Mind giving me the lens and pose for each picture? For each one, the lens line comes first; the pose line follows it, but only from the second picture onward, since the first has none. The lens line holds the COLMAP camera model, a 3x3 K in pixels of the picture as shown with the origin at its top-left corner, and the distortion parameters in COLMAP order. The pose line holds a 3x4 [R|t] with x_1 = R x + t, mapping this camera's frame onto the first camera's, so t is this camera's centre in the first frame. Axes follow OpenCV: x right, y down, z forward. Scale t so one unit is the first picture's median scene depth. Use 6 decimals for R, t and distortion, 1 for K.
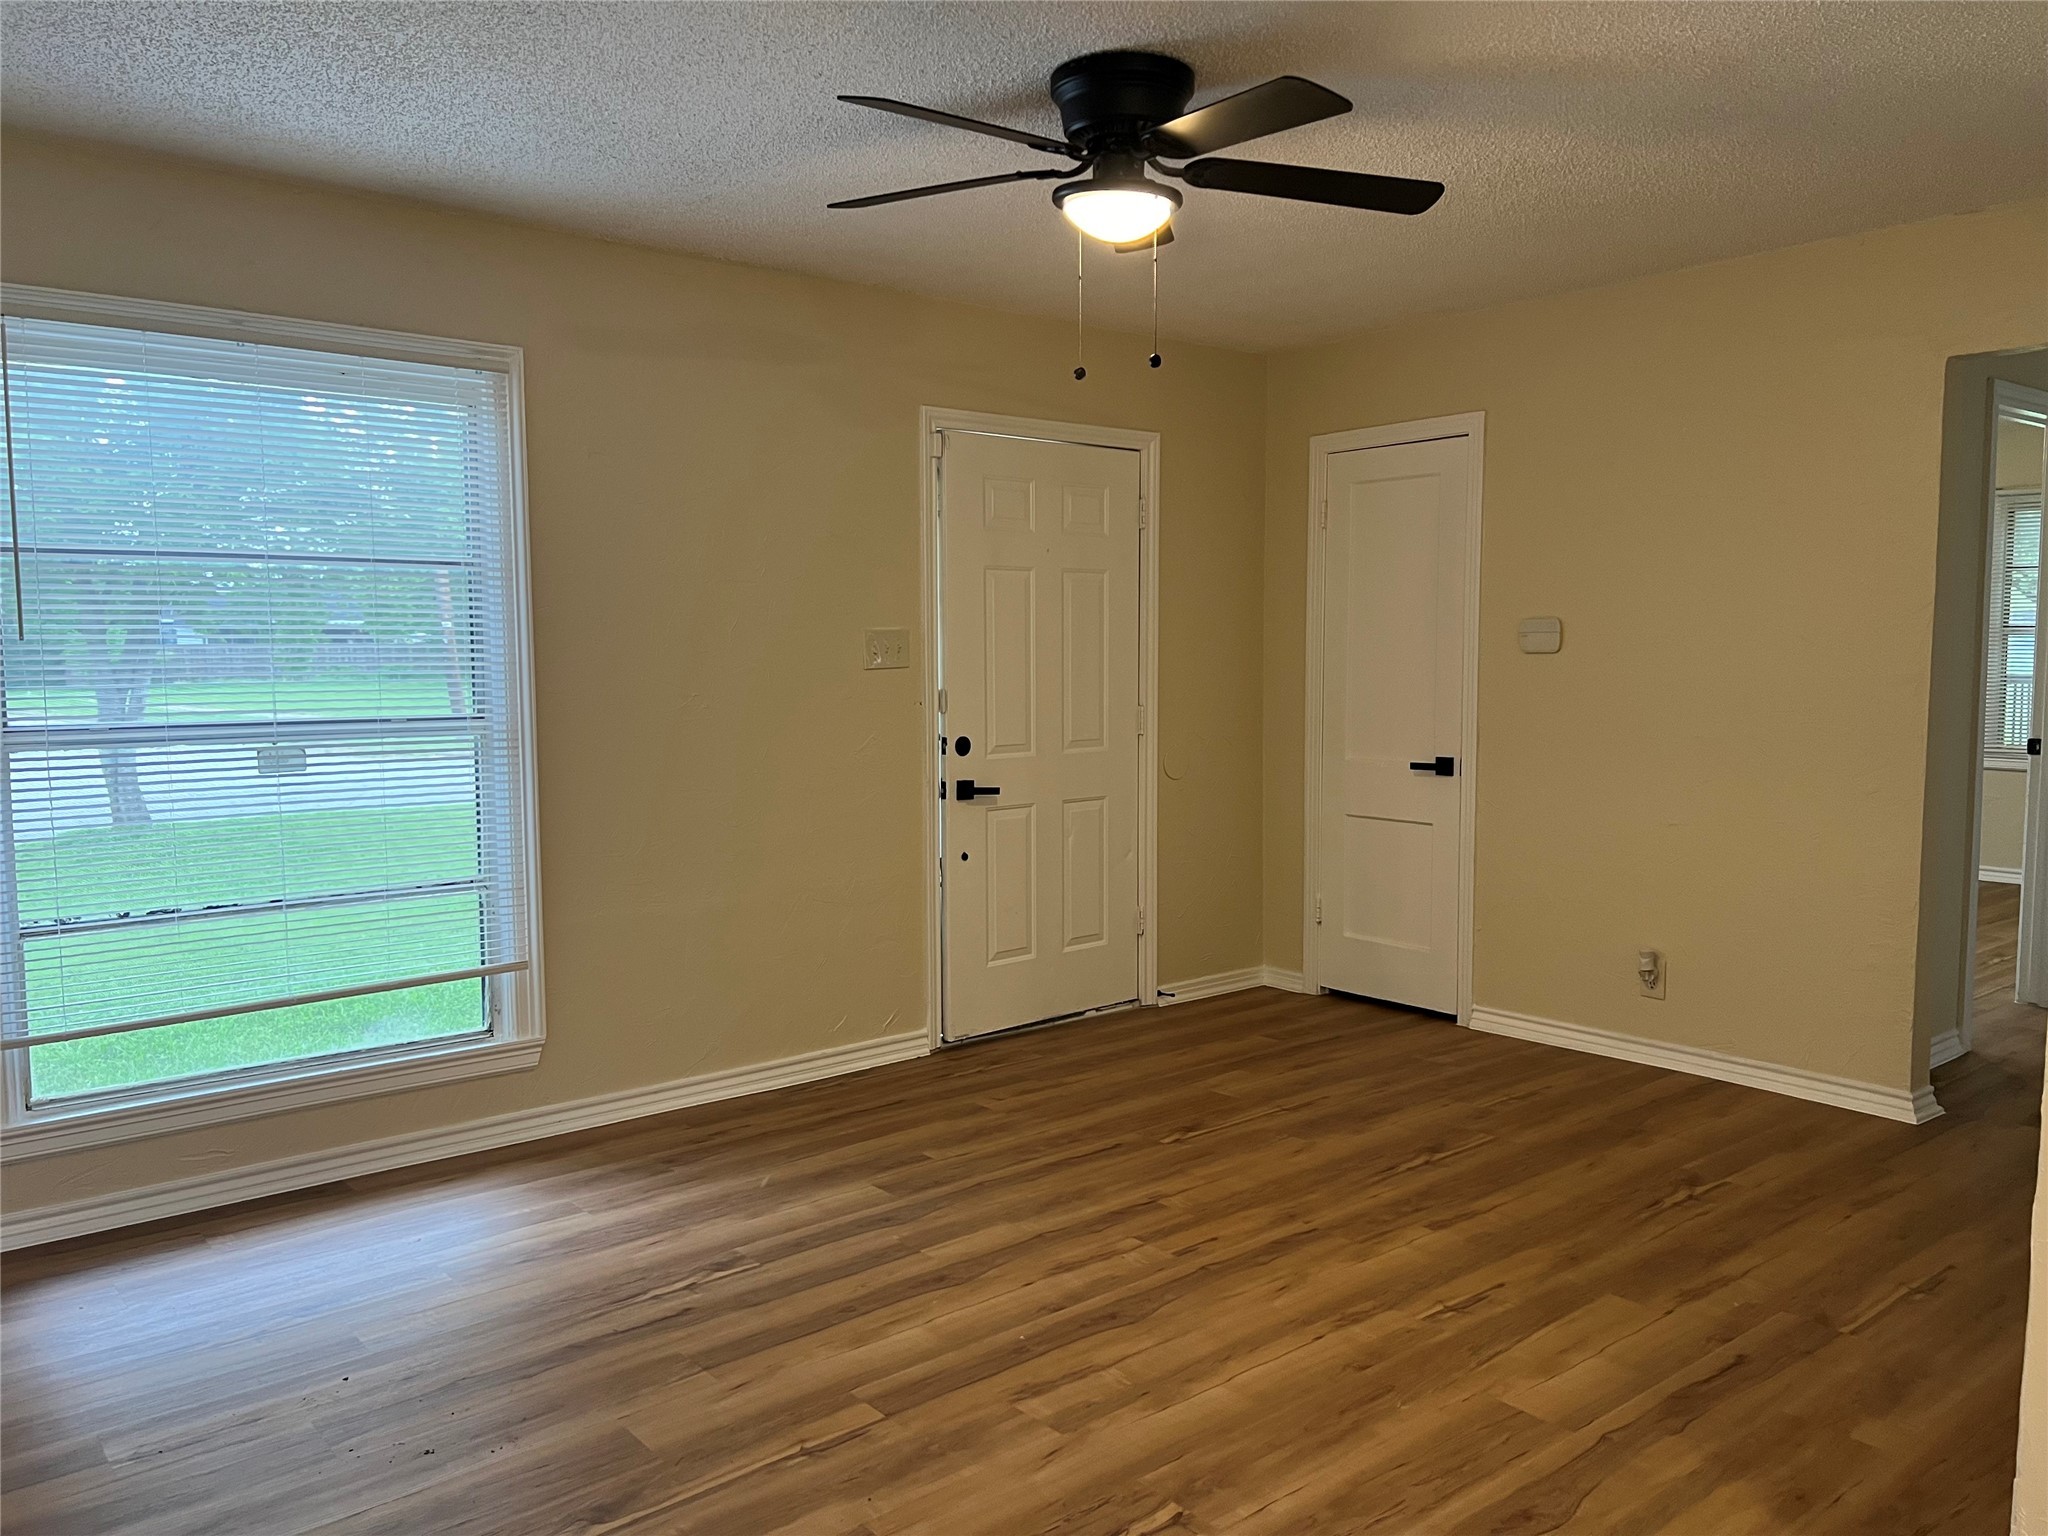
lens RADIAL K [[1539.4, 0, 1024.4], [0, 1539.4, 771.7], [0, 0, 1]] dist [0.009354, -0.003341]
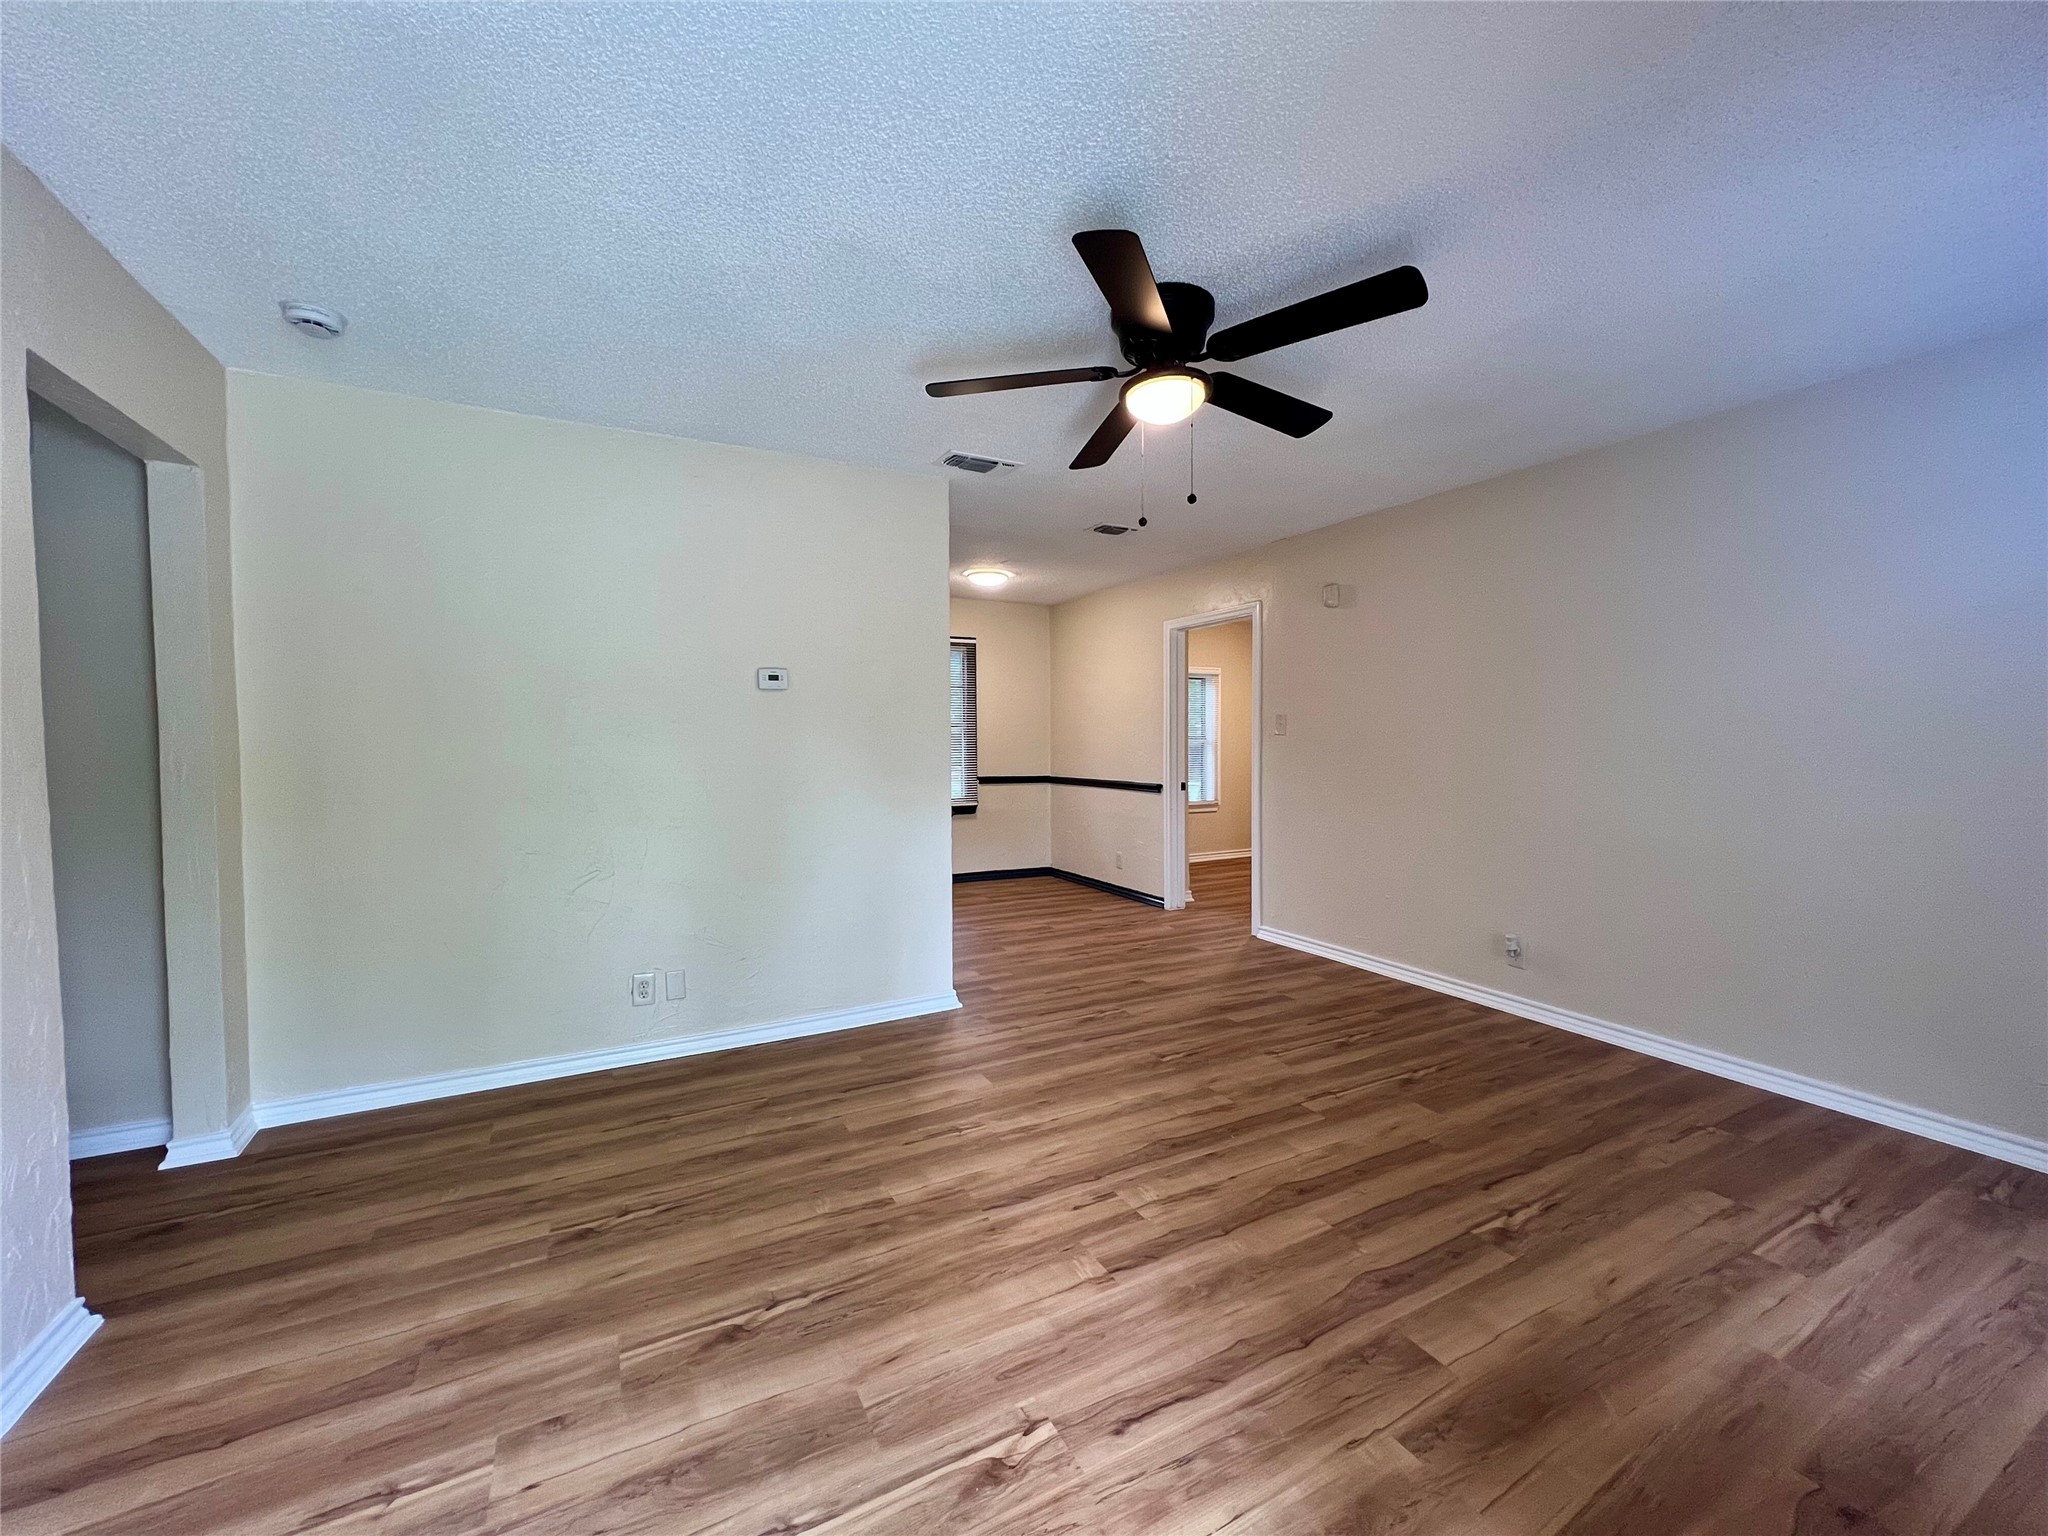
lens RADIAL K [[823.5, 0, 1022.9], [0, 823.5, 774.1], [0, 0, 1]] dist [-0.001647, -0.000184]
pose [[-0.979110, 0.002565, 0.203315, 0.033688], [0.029097, 0.991397, 0.127614, -0.115329], [-0.201239, 0.130864, -0.970761, 1.618800]]
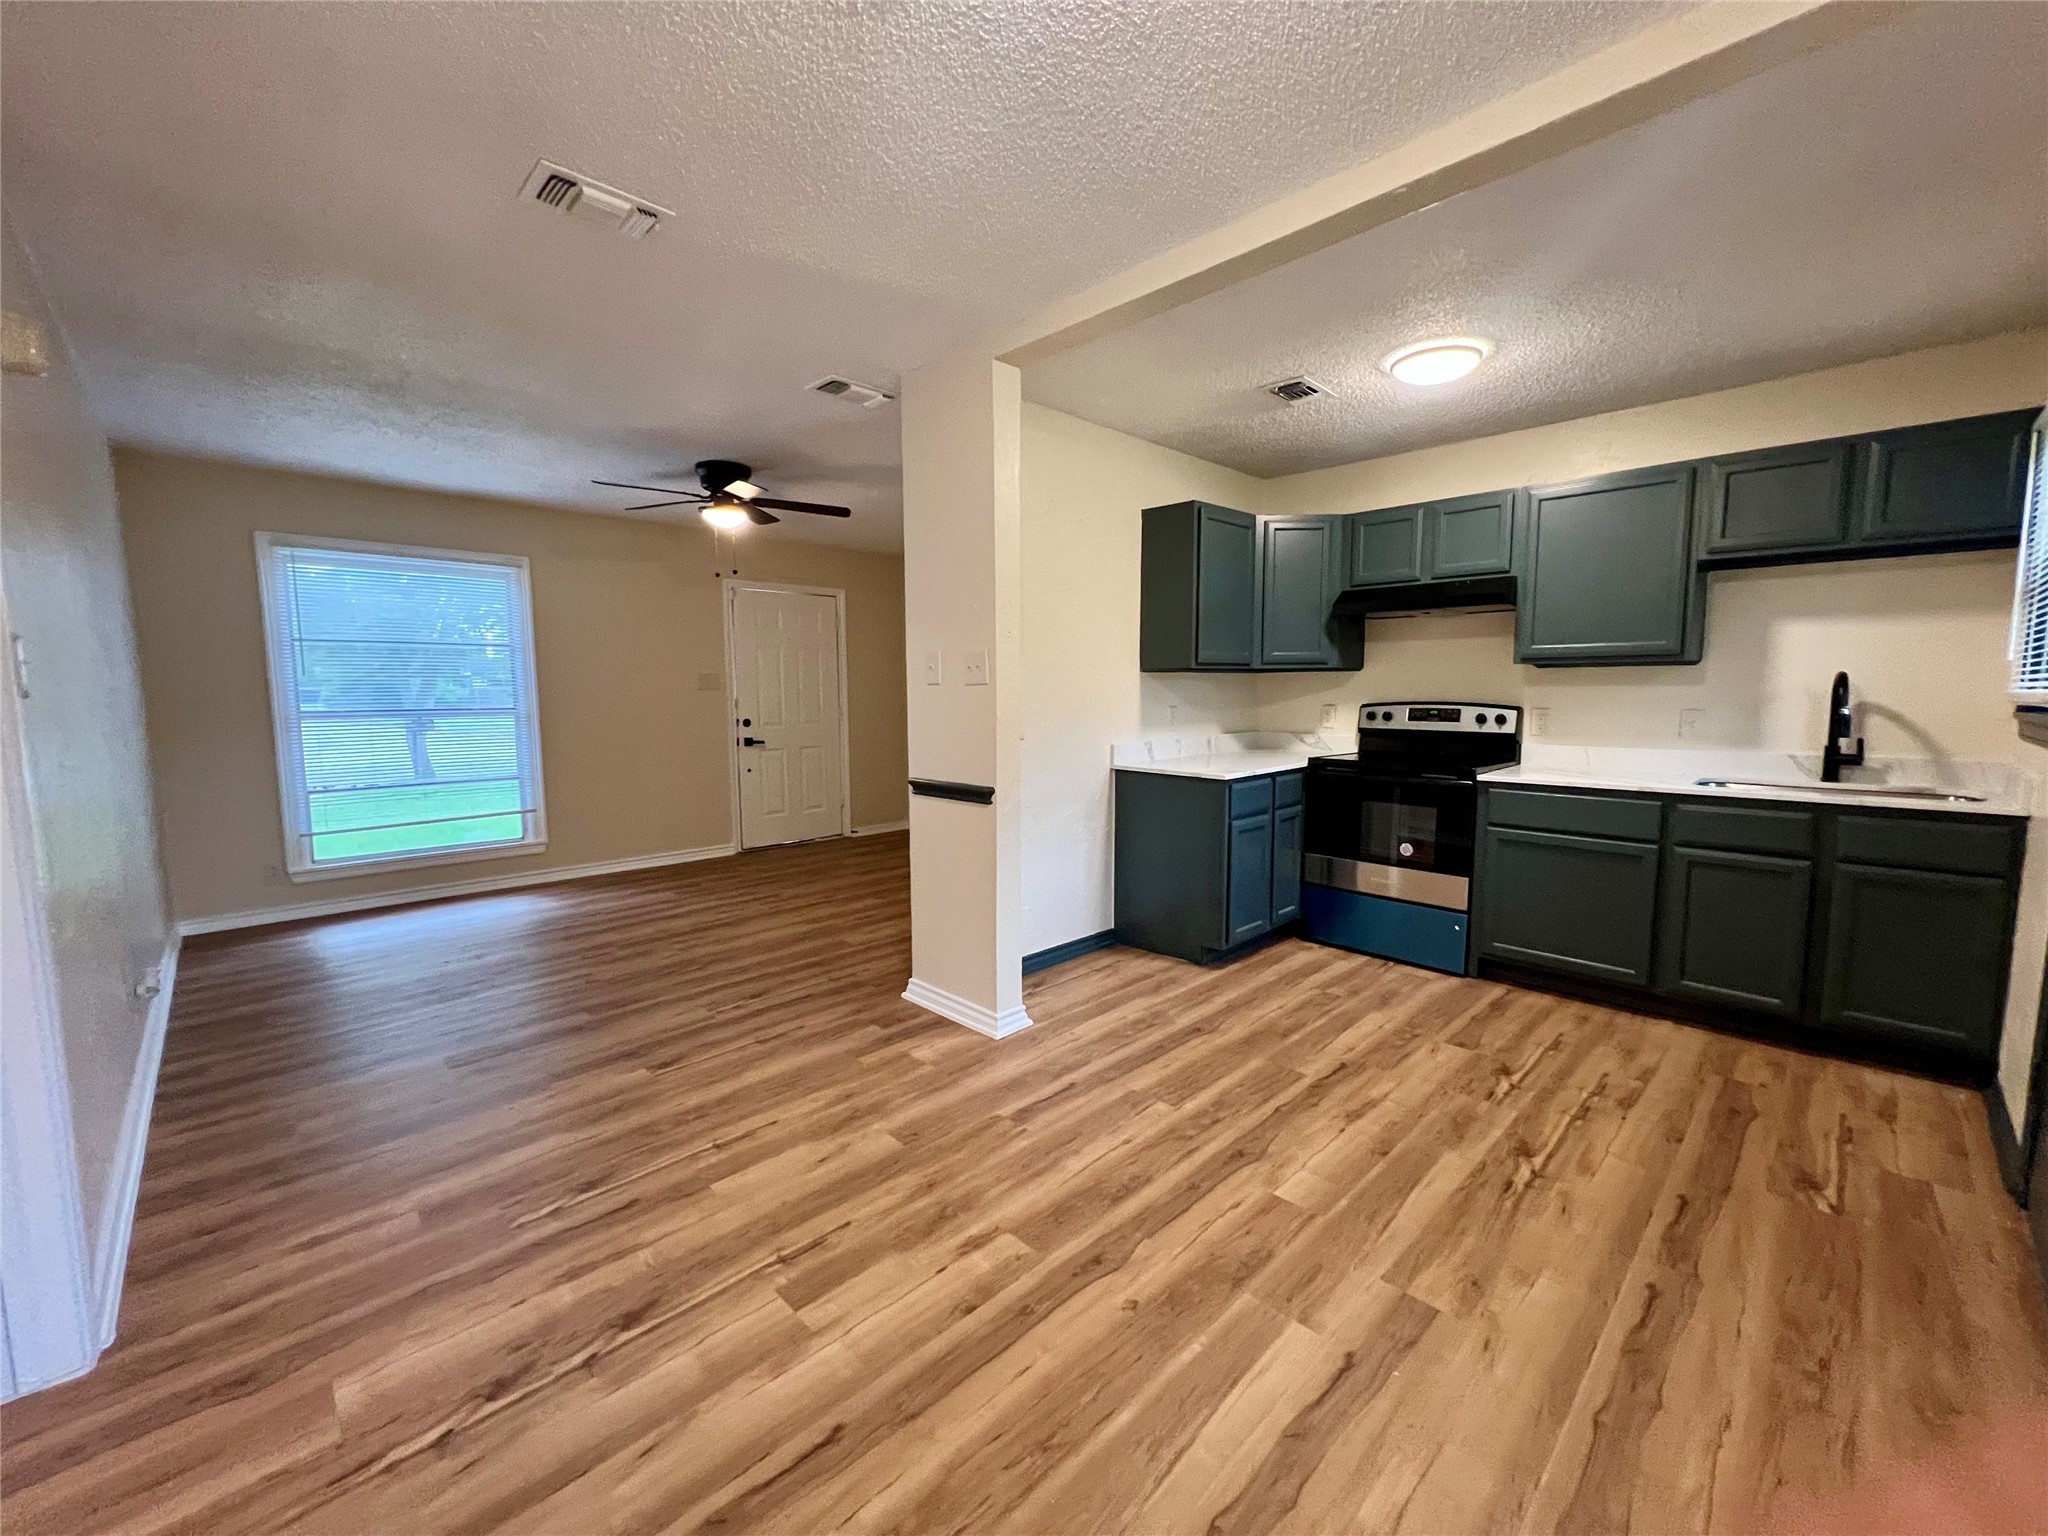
lens RADIAL K [[825.0, 0, 1015.6], [0, 825.0, 769.1], [0, 0, 1]] dist [-0.002782, 0.000173]
pose [[0.997181, -0.007928, 0.074615, 0.414418], [0.006818, 0.999863, 0.015116, 0.056241], [-0.074725, -0.014564, 0.997098, -0.439743]]
